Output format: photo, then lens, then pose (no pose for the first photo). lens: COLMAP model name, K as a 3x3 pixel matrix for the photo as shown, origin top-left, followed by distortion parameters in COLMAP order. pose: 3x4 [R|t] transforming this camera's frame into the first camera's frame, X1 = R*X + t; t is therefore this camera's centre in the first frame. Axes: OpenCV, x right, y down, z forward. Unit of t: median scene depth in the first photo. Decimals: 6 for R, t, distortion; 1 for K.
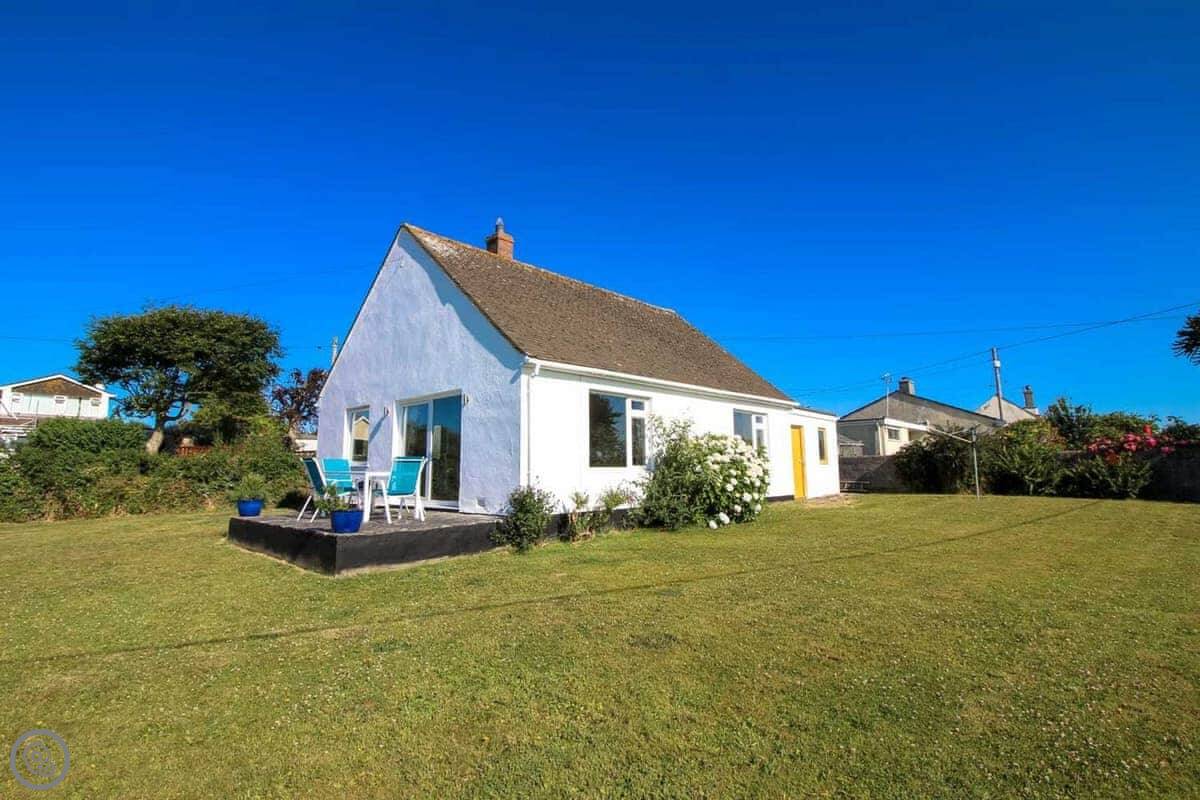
lens RADIAL K [[565.3, 0, 610.4], [0, 565.3, 392.0], [0, 0, 1]] dist [-0.008253, -0.007221]
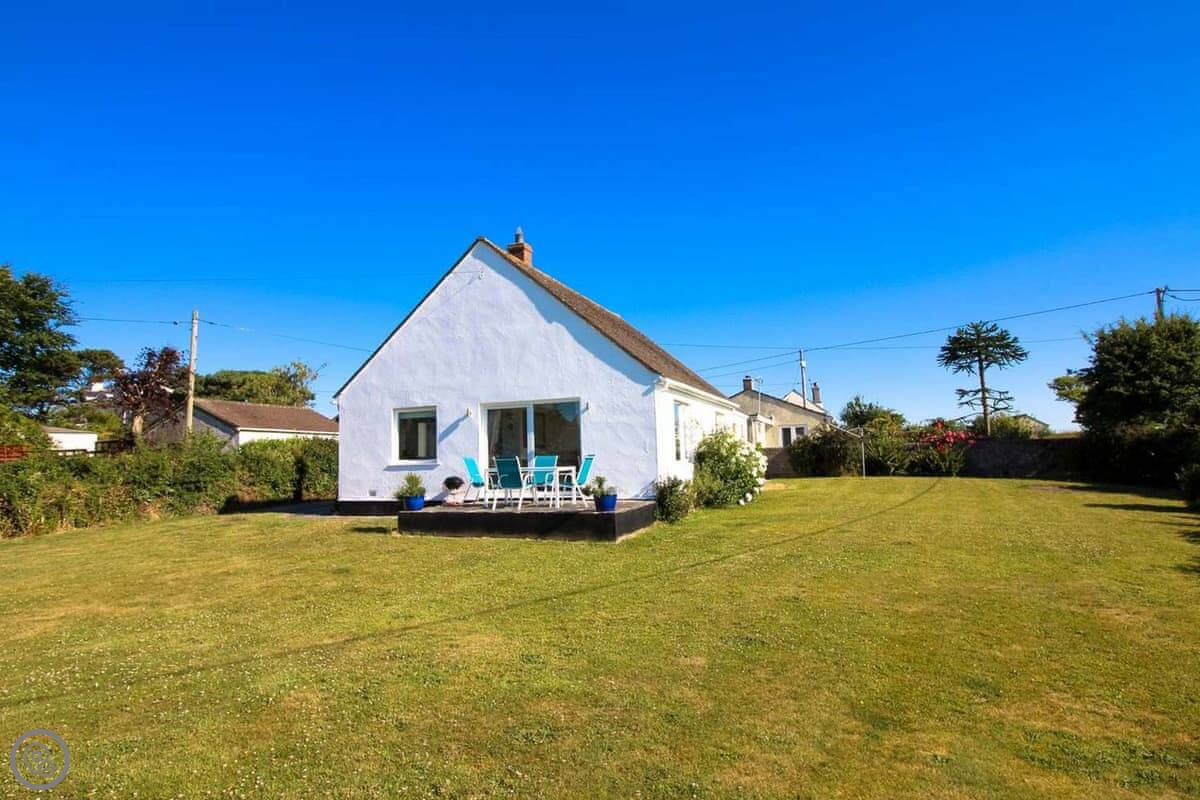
lens RADIAL K [[663.9, 0, 608.6], [0, 663.9, 397.7], [0, 0, 1]] dist [-0.007310, -0.002136]
pose [[0.924890, 0.017004, 0.379855, -0.606771], [-0.031209, 0.999024, 0.031268, -0.041284], [-0.378952, -0.040775, 0.924517, -0.263391]]
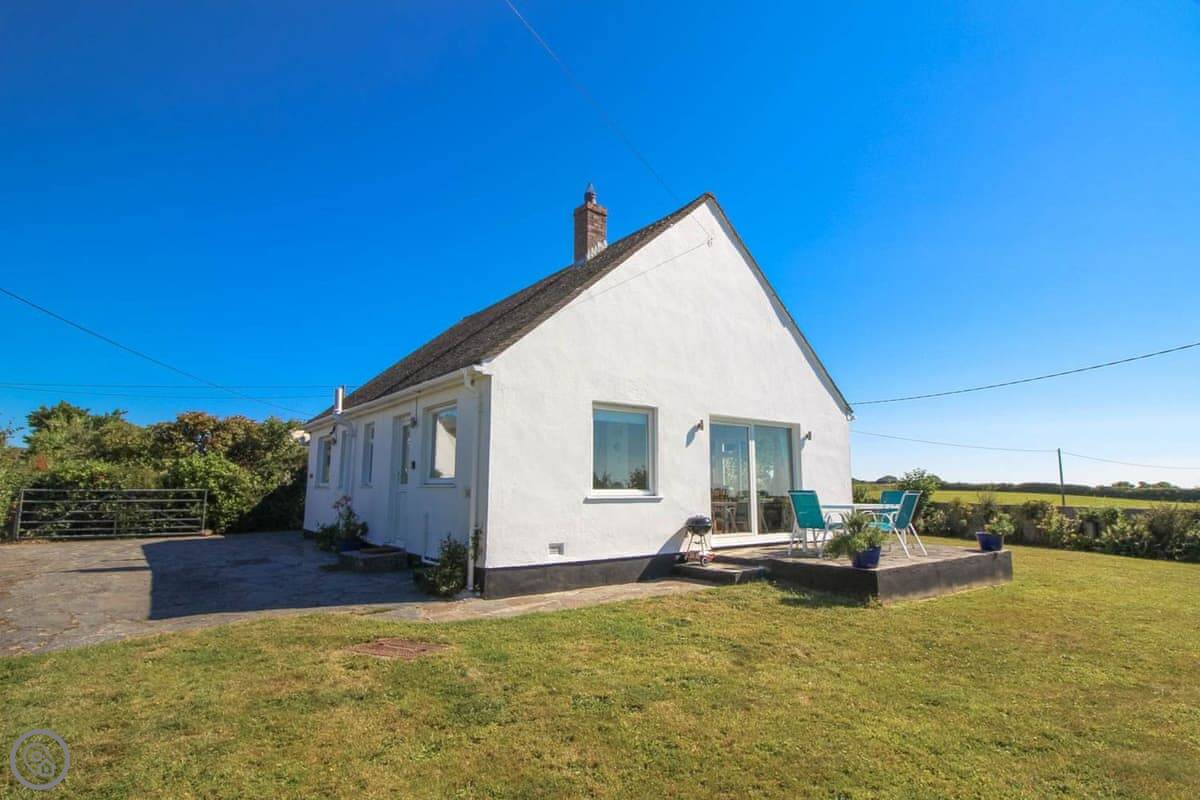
lens RADIAL K [[605.3, 0, 606.5], [0, 605.3, 407.6], [0, 0, 1]] dist [-0.006913, -0.005962]
pose [[0.192660, 0.142935, 0.970799, -1.166134], [-0.135067, 0.983780, -0.118042, 0.119129], [-0.971925, -0.108381, 0.208841, 0.914051]]
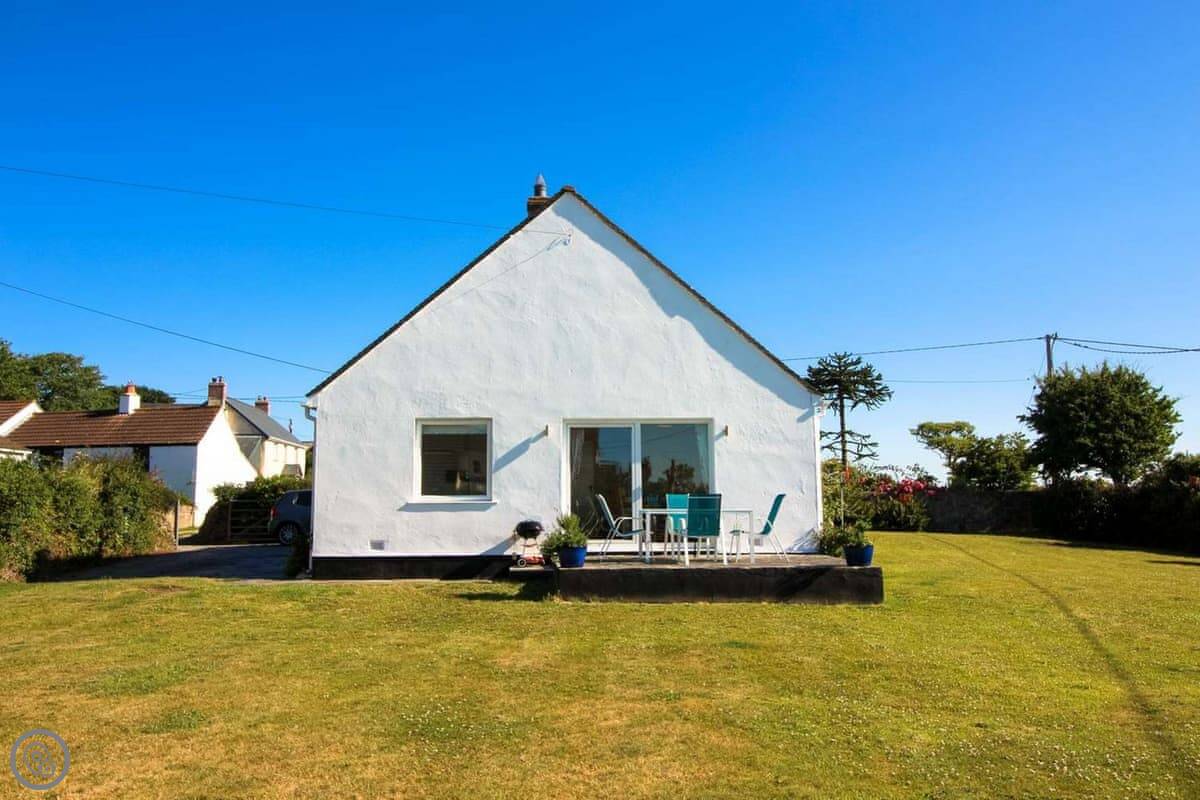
lens RADIAL K [[915.4, 0, 592.6], [0, 915.4, 399.9], [0, 0, 1]] dist [0.008846, -0.001091]
pose [[0.709221, 0.082269, 0.700170, -1.173878], [-0.095870, 0.995196, -0.019825, 0.010447], [-0.698437, -0.053065, 0.713701, 0.070711]]
